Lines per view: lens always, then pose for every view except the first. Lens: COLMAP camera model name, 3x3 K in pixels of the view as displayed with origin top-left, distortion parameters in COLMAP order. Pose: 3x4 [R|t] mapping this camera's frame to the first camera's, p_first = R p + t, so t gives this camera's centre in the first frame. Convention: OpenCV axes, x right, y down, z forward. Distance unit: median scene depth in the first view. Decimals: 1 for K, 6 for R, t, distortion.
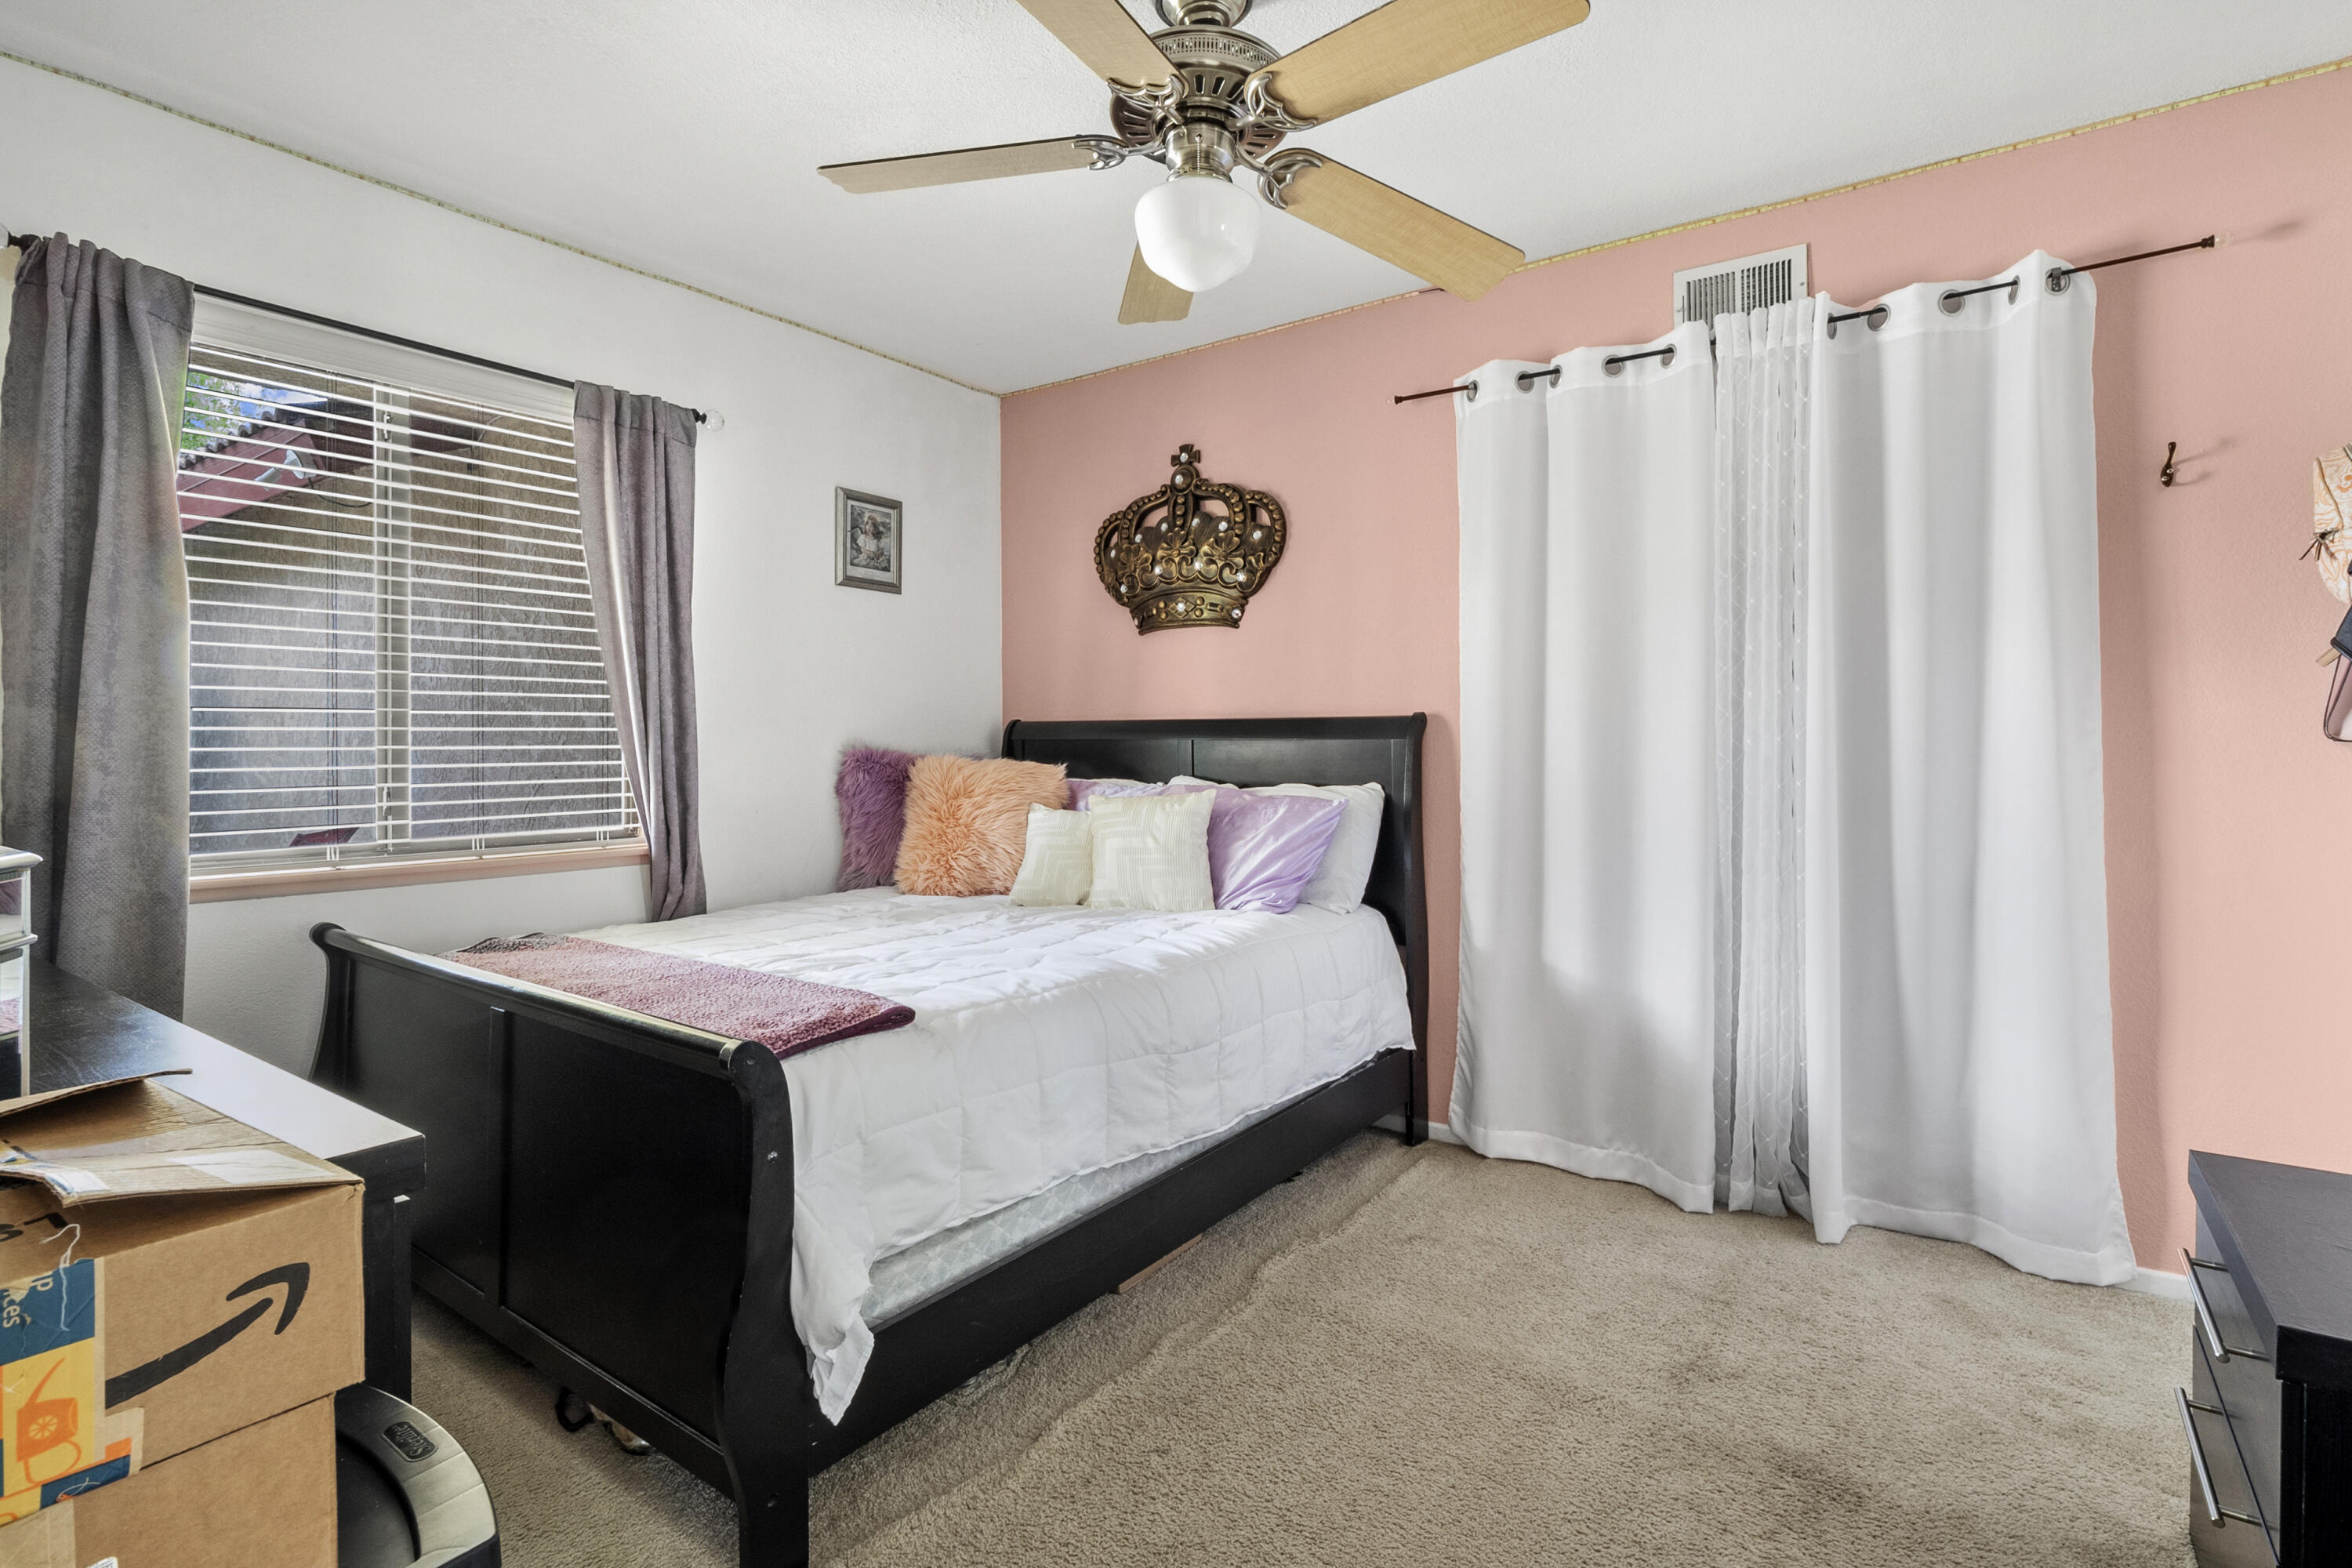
lens RADIAL K [[1112.2, 0, 1173.8], [0, 1112.2, 769.0], [0, 0, 1]] dist [-0.014954, -0.000690]
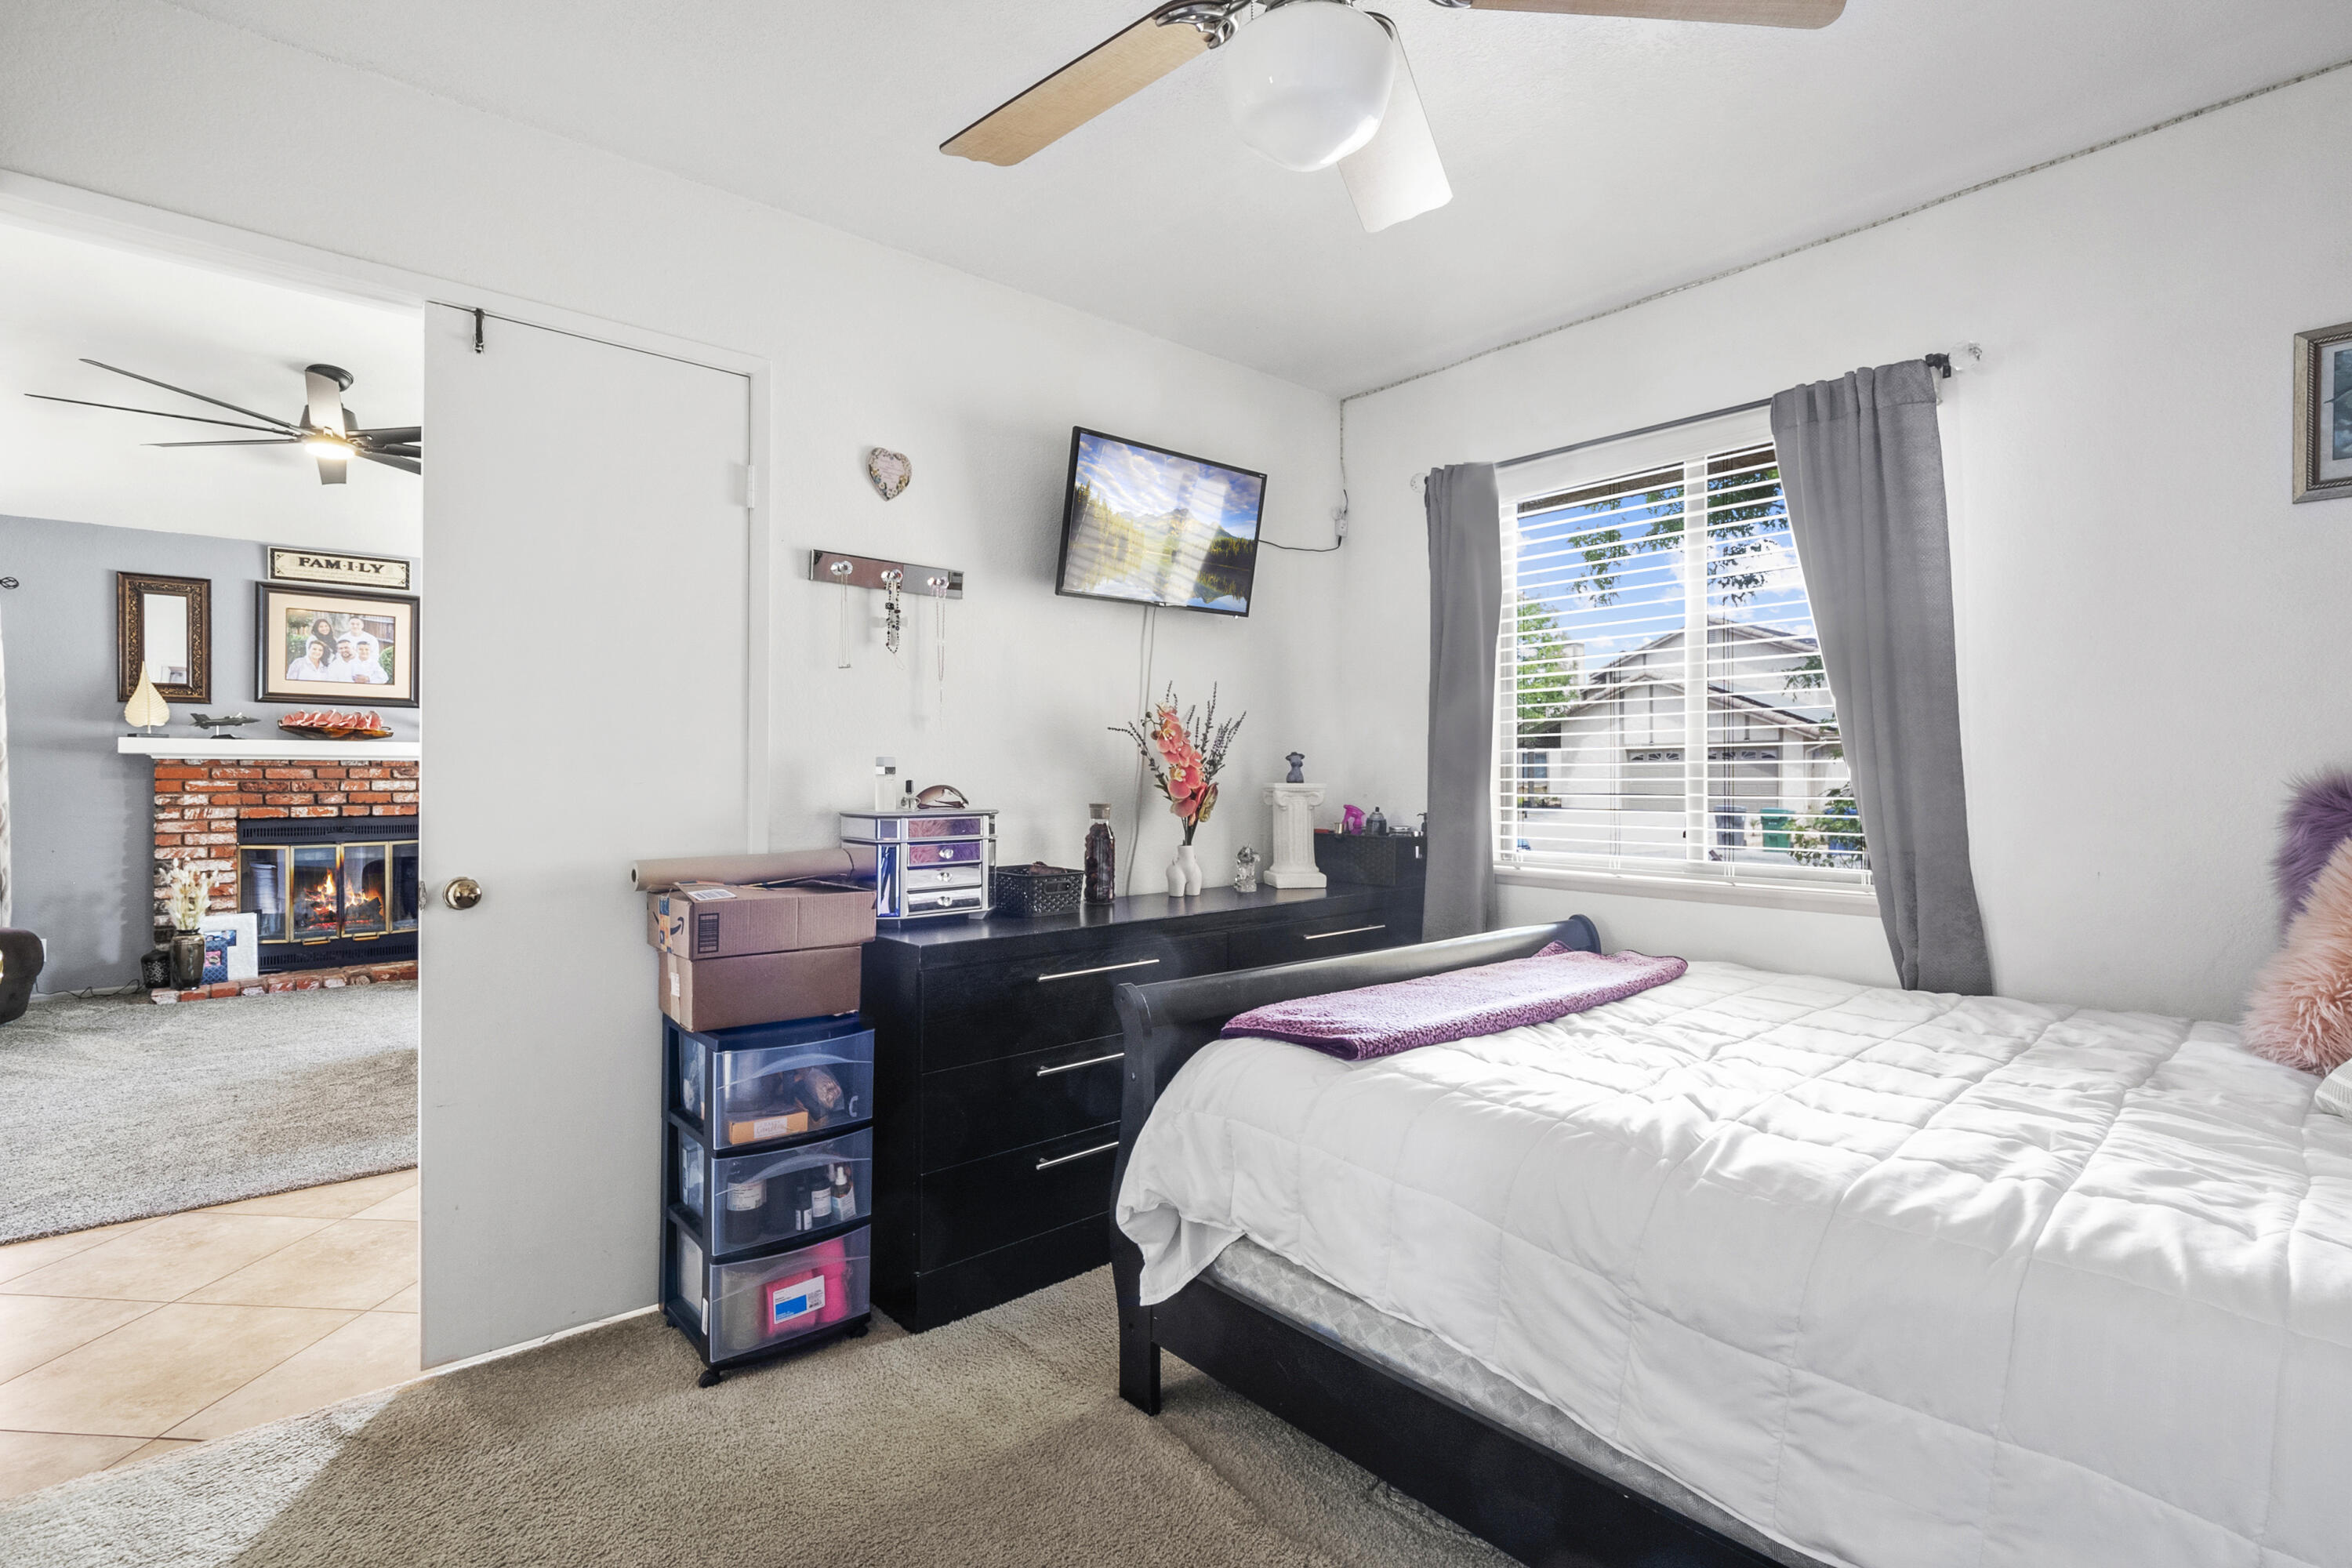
lens RADIAL K [[1112.2, 0, 1175.6], [0, 1112.2, 778.3], [0, 0, 1]] dist [-0.014954, -0.000690]
pose [[-0.261892, 0.000849, -0.965097, 0.524985], [-0.007551, 0.999967, 0.002929, -0.019056], [0.965068, 0.008054, -0.261877, 0.758047]]
